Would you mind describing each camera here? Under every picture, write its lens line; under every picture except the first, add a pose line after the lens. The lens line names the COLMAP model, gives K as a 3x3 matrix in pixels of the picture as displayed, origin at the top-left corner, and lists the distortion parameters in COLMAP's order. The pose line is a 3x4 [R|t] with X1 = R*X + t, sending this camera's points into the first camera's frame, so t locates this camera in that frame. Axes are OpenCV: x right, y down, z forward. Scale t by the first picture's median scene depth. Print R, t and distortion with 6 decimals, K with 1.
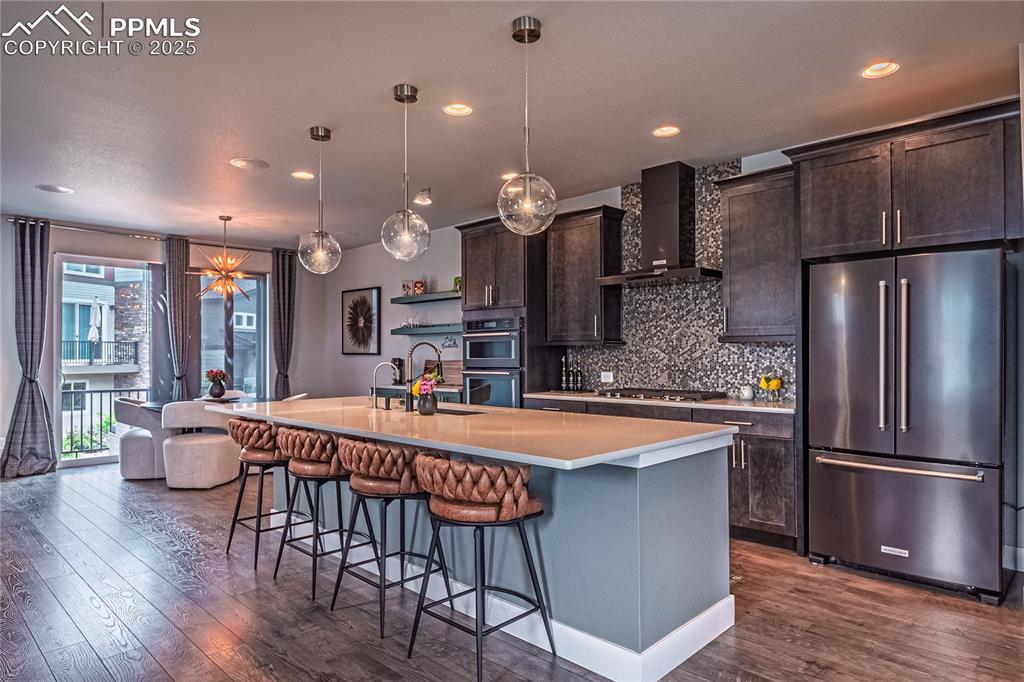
lens RADIAL K [[590.3, 0, 512.4], [0, 590.3, 345.5], [0, 0, 1]] dist [-0.003321, -0.000207]
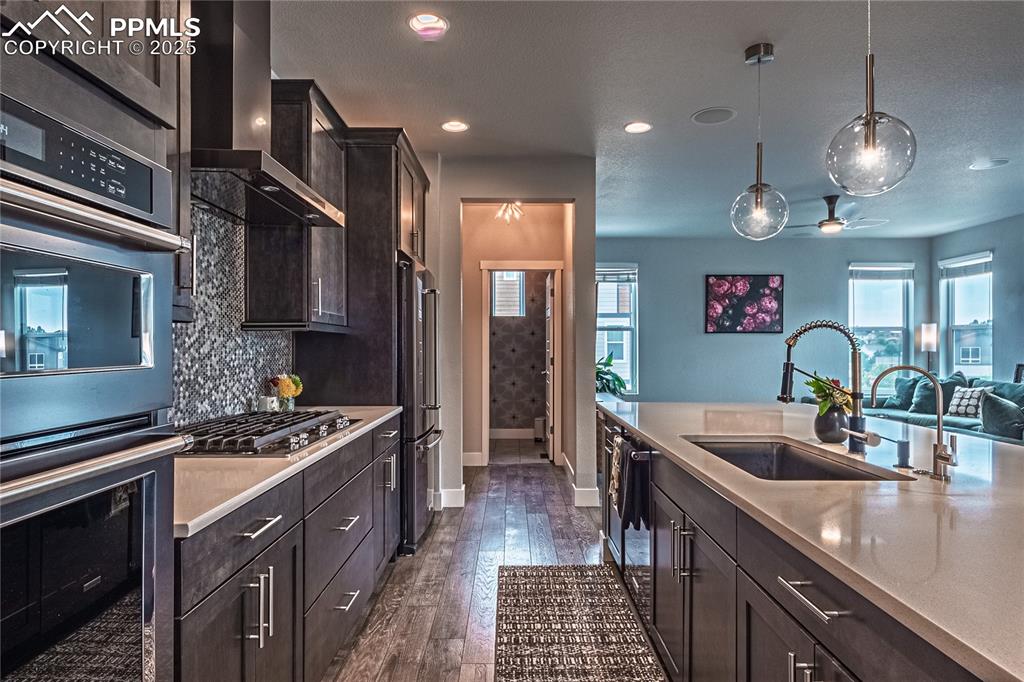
lens RADIAL K [[590.3, 0, 518.4], [0, 590.3, 346.5], [0, 0, 1]] dist [-0.003321, -0.000207]
pose [[-0.700923, 0.005169, 0.713218, -0.228020], [-0.005892, 0.999898, -0.013037, 0.016983], [-0.713213, -0.013340, -0.700821, 1.072914]]
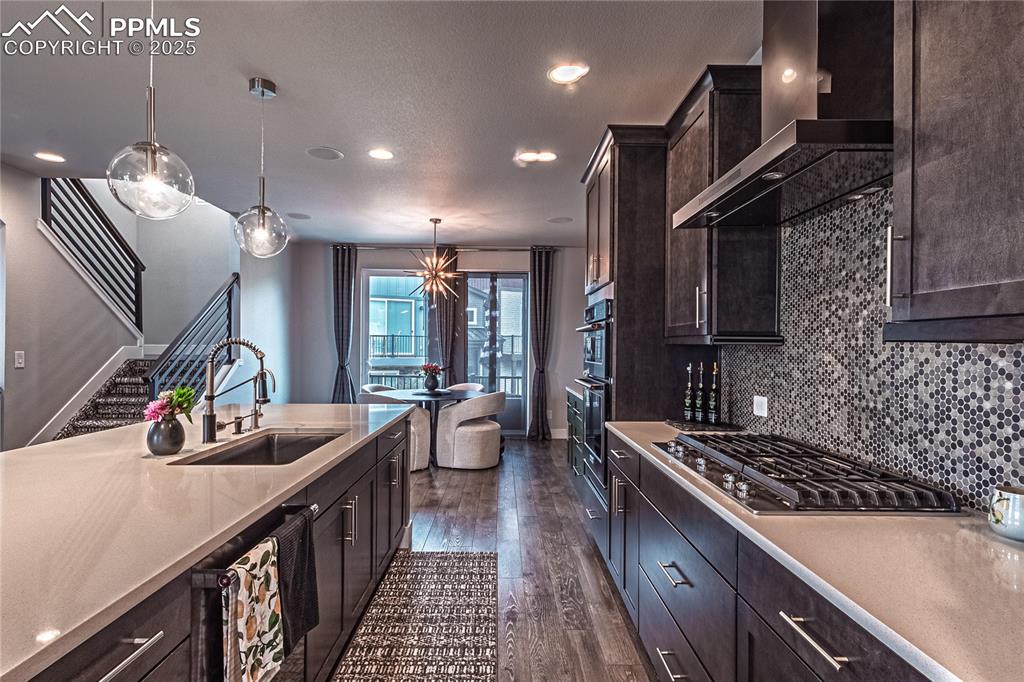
lens RADIAL K [[516.6, 0, 513.2], [0, 516.6, 348.4], [0, 0, 1]] dist [0.002355, 0.000309]
pose [[0.705673, 0.015193, -0.708375, 0.339418], [-0.005316, 0.999855, 0.016149, -0.003377], [0.708518, -0.007630, 0.705651, 0.546188]]
